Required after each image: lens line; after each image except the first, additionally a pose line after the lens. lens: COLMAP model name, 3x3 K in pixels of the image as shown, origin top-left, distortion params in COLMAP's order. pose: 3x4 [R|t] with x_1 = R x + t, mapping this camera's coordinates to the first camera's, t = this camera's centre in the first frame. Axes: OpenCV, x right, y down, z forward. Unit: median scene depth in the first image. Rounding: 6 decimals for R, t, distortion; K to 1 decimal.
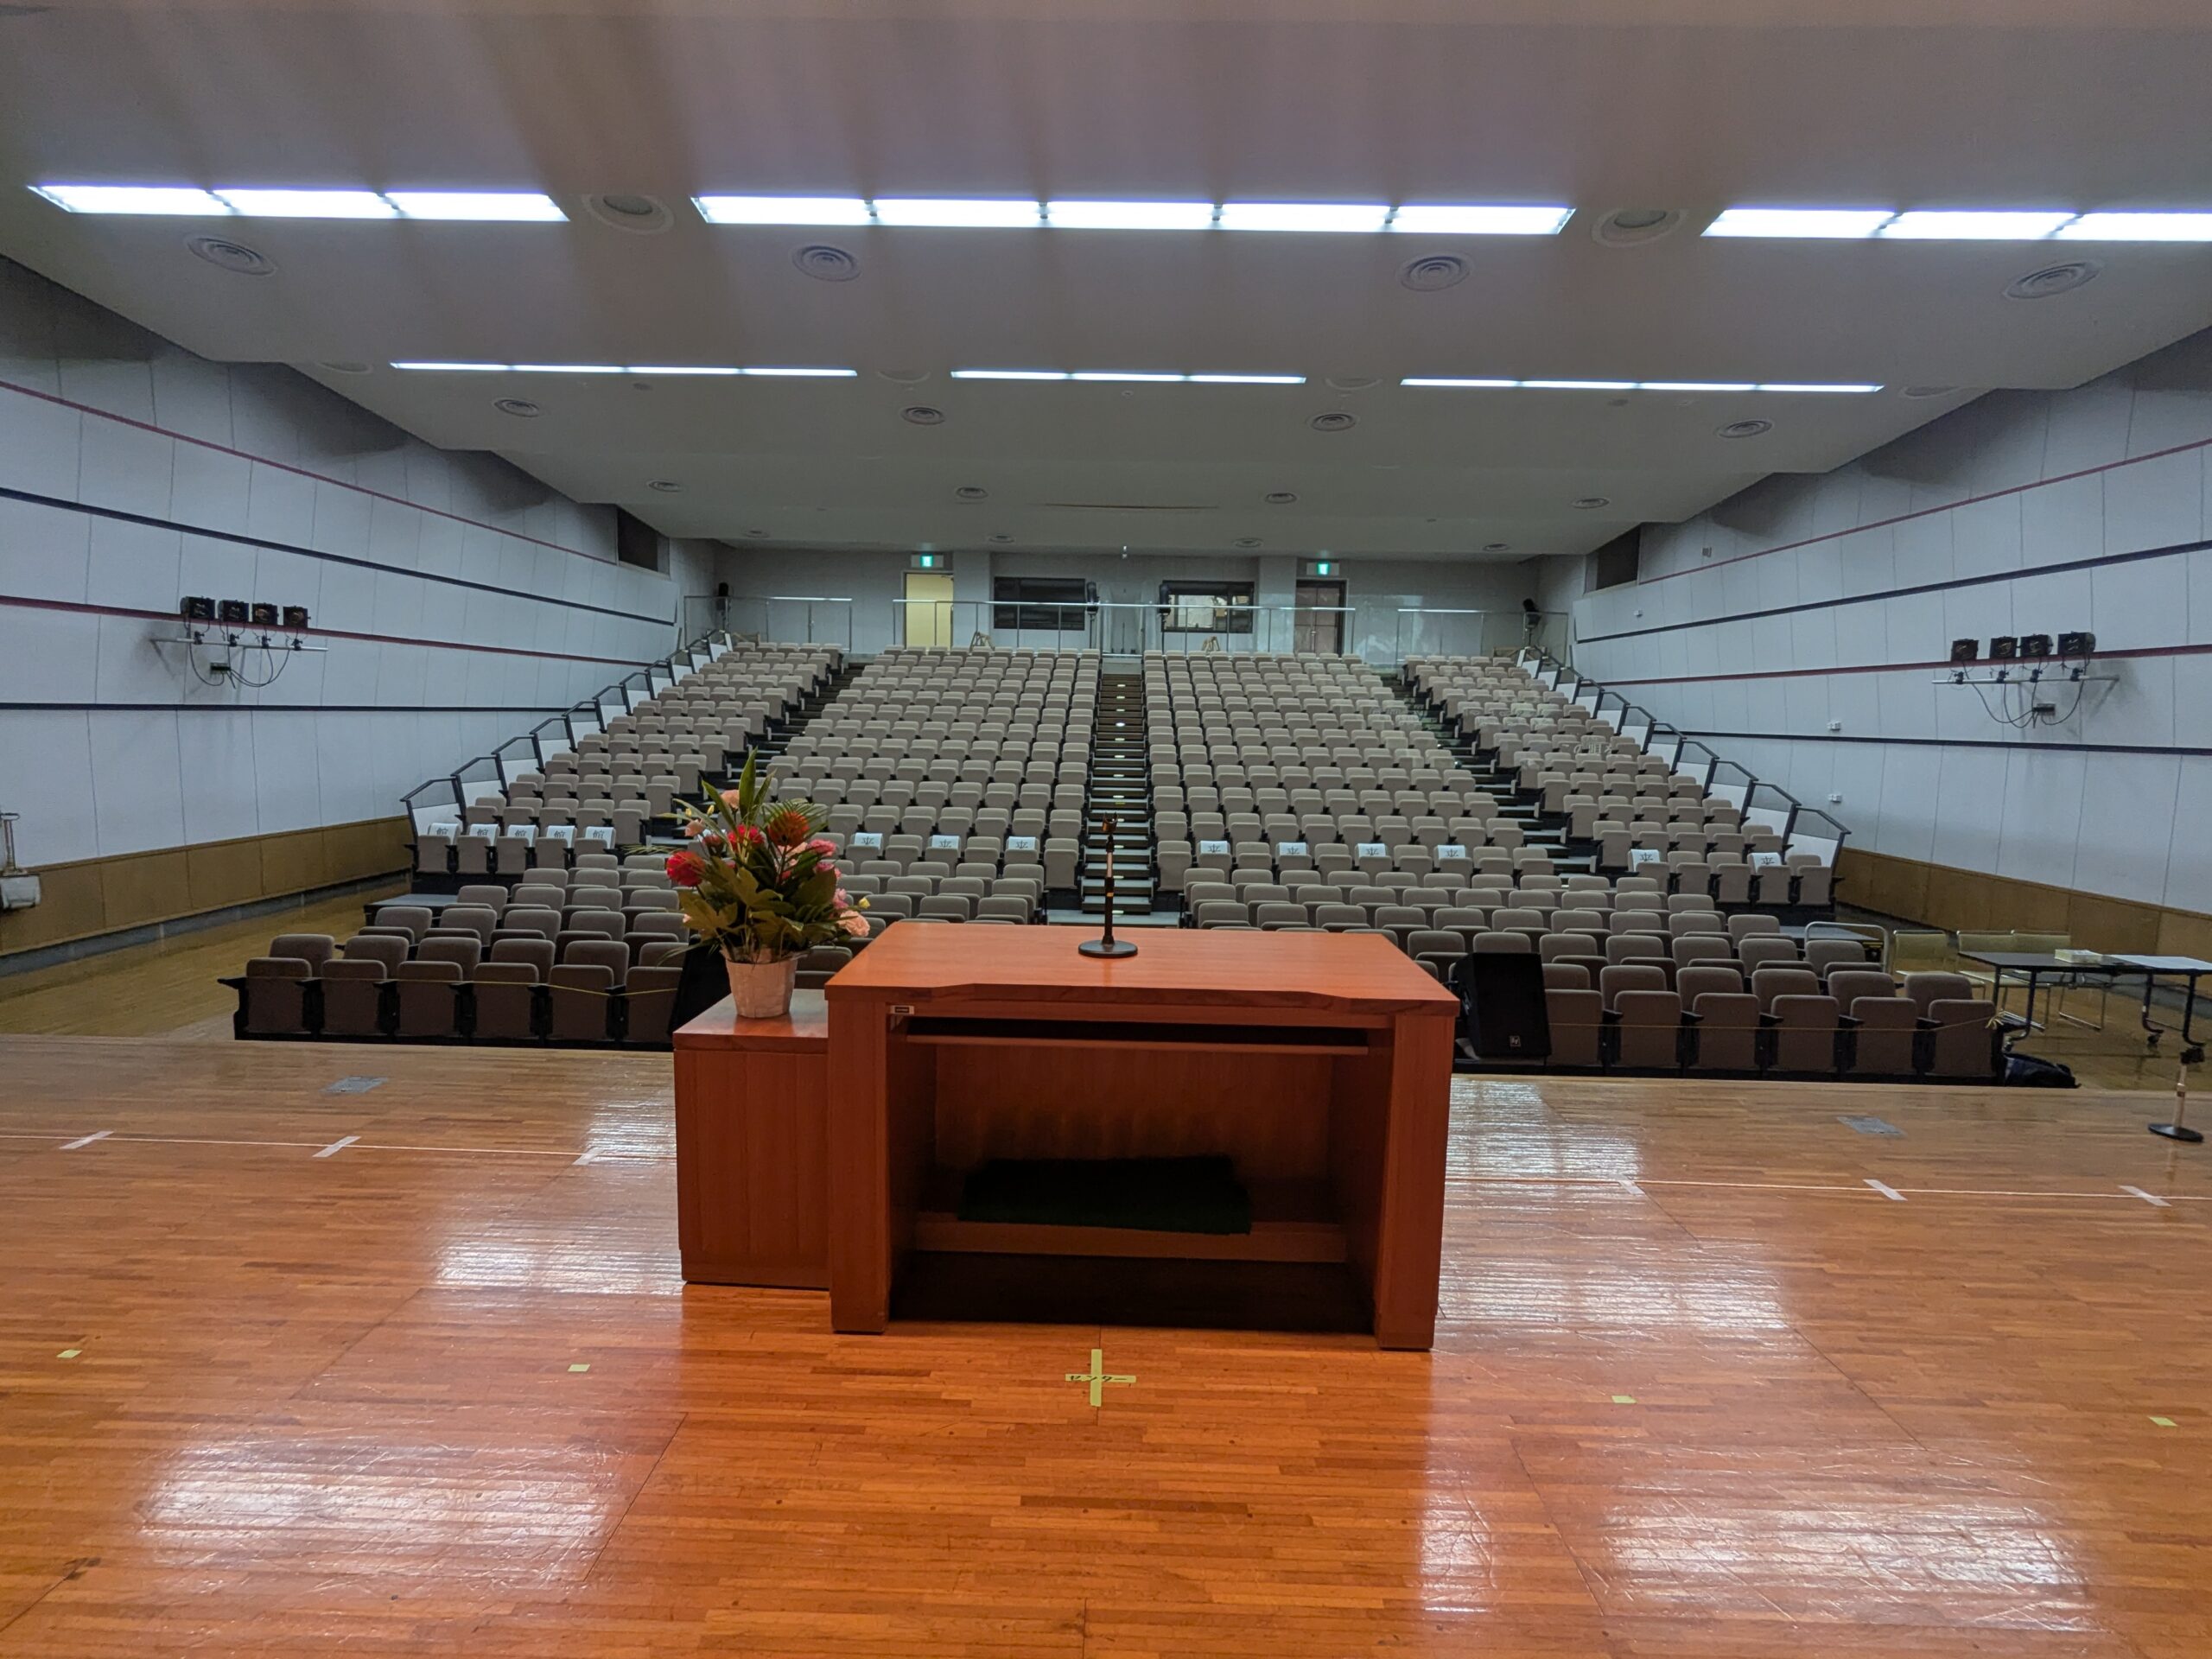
lens RADIAL K [[1031.0, 0, 1109.0], [0, 1031.0, 832.5], [0, 0, 1]] dist [-0.001633, 0.000005]
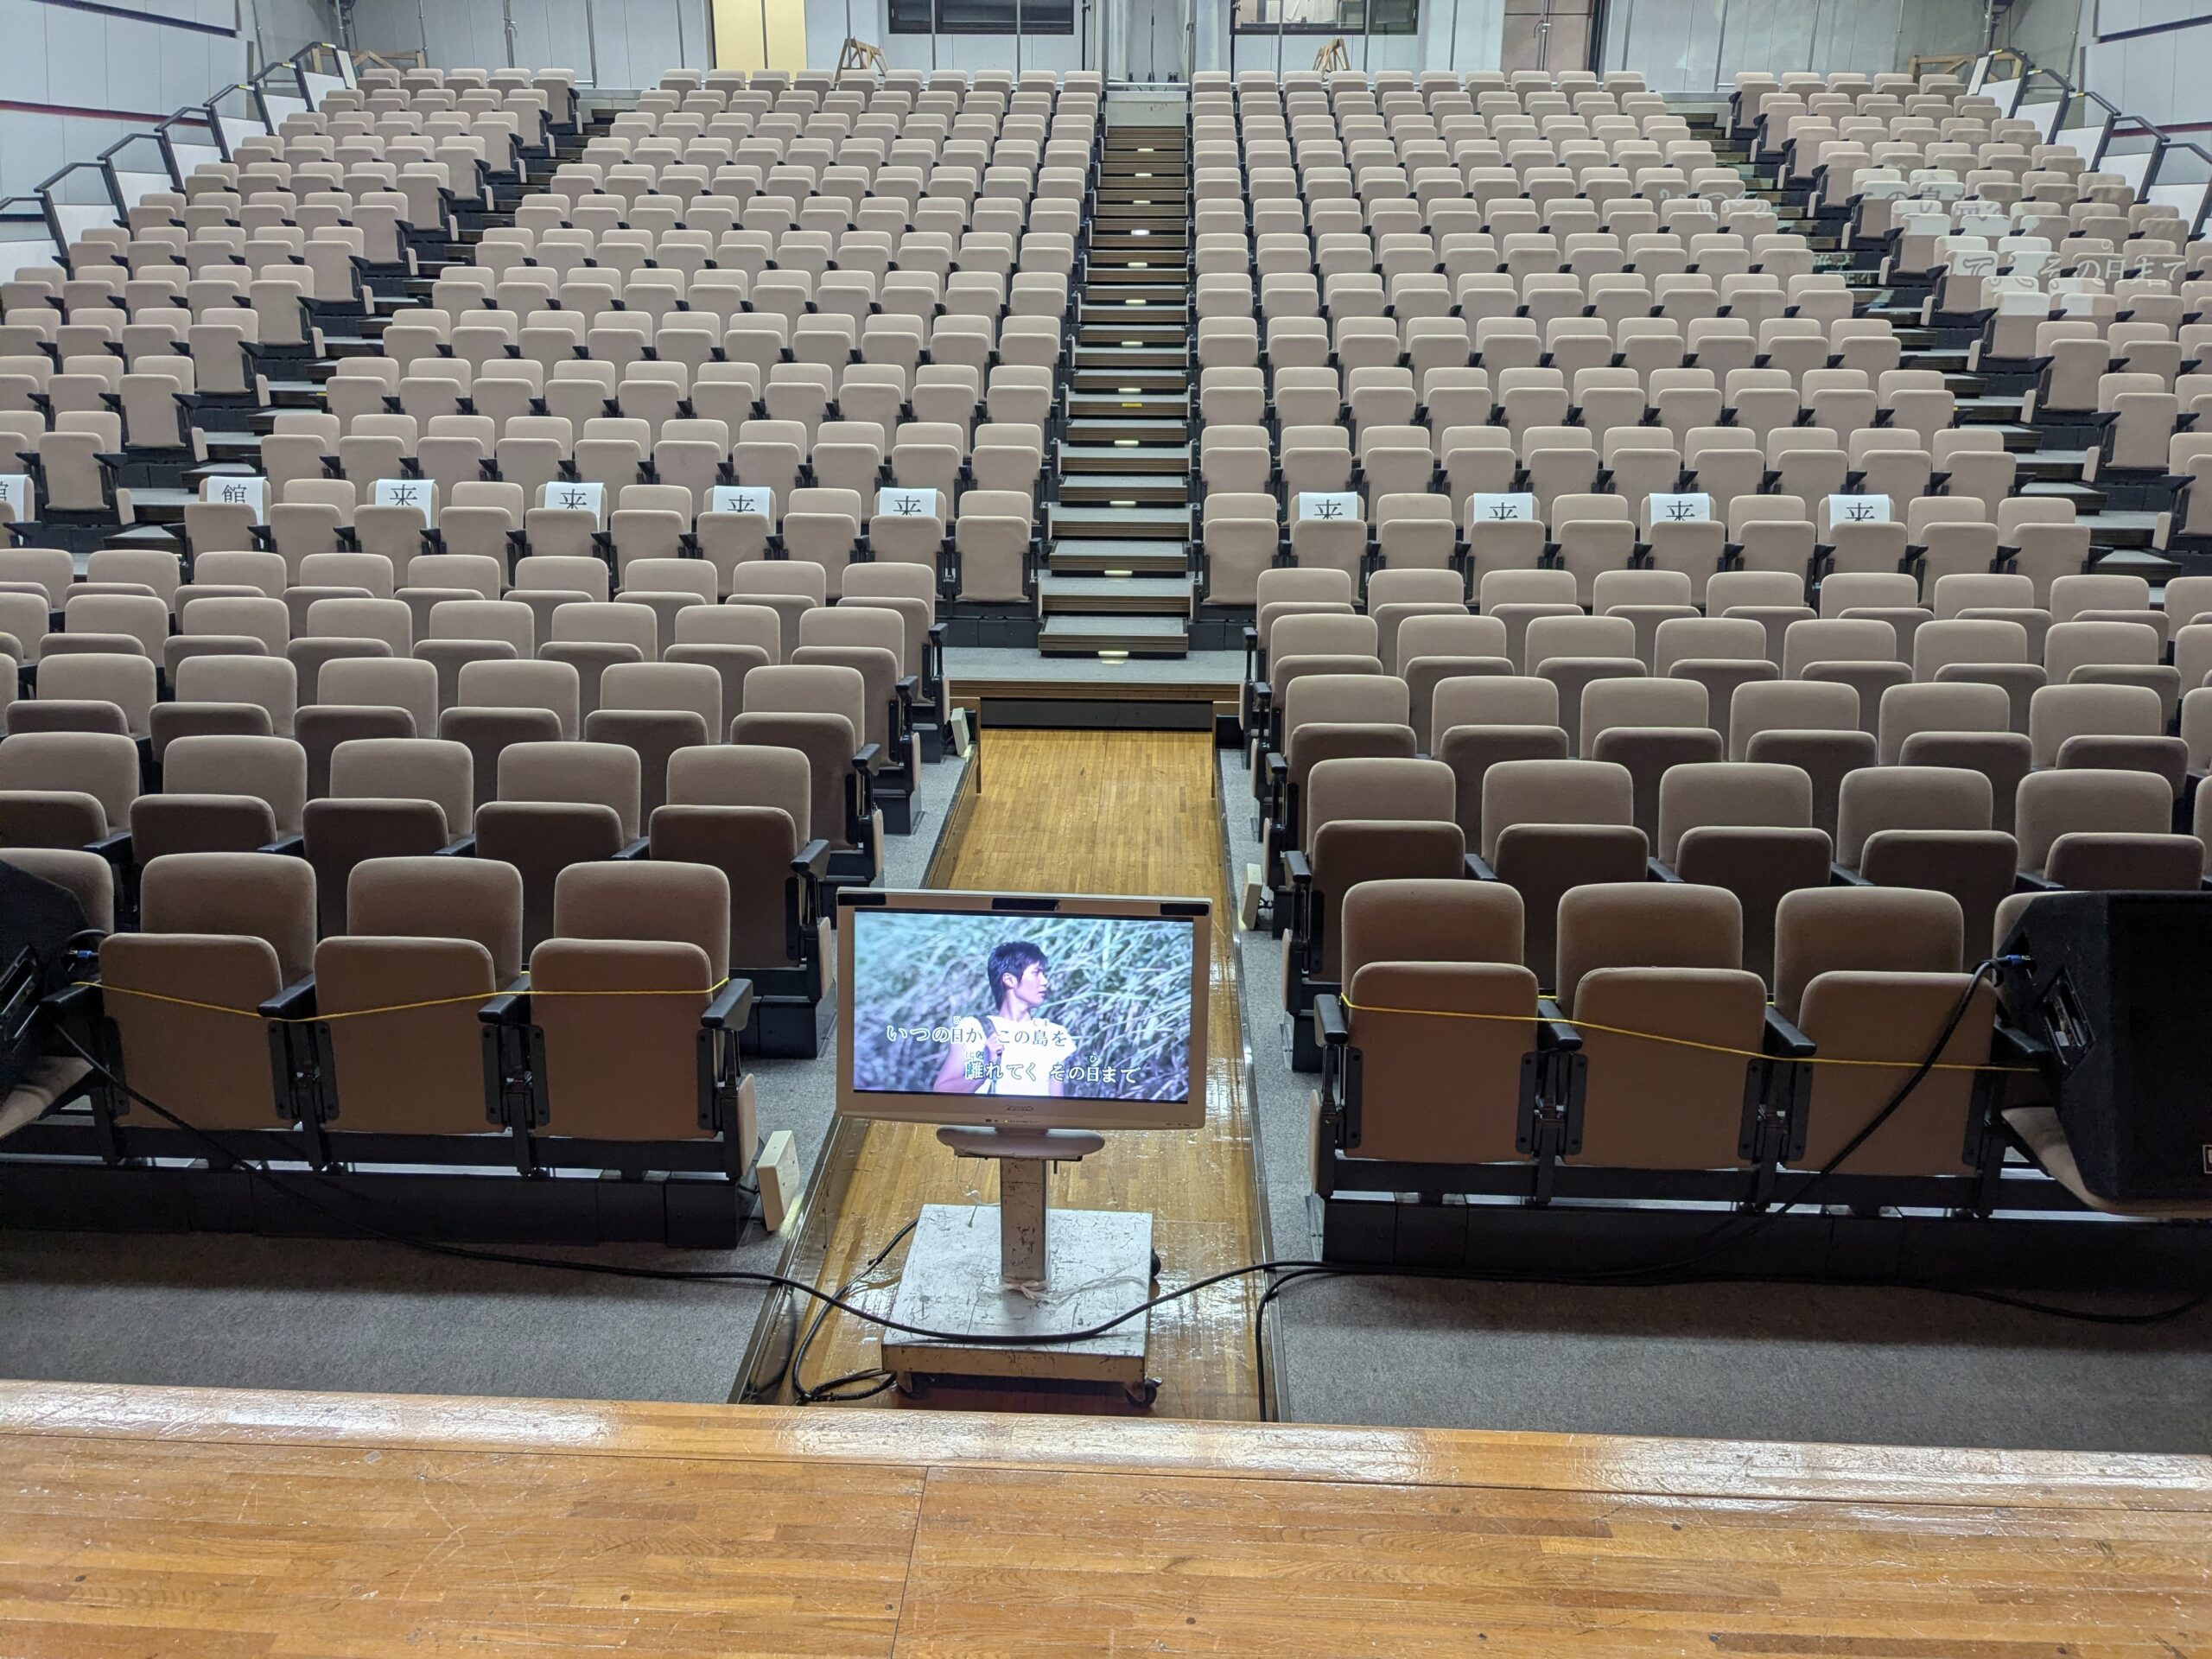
lens RADIAL K [[1755.7, 0, 1099.2], [0, 1755.7, 833.1], [0, 0, 1]] dist [0.031345, -0.050412]
pose [[0.999565, -0.005653, -0.028941, 0.014560], [0.011816, 0.975993, 0.217483, -0.009696], [0.027017, -0.217731, 0.975635, 0.135392]]
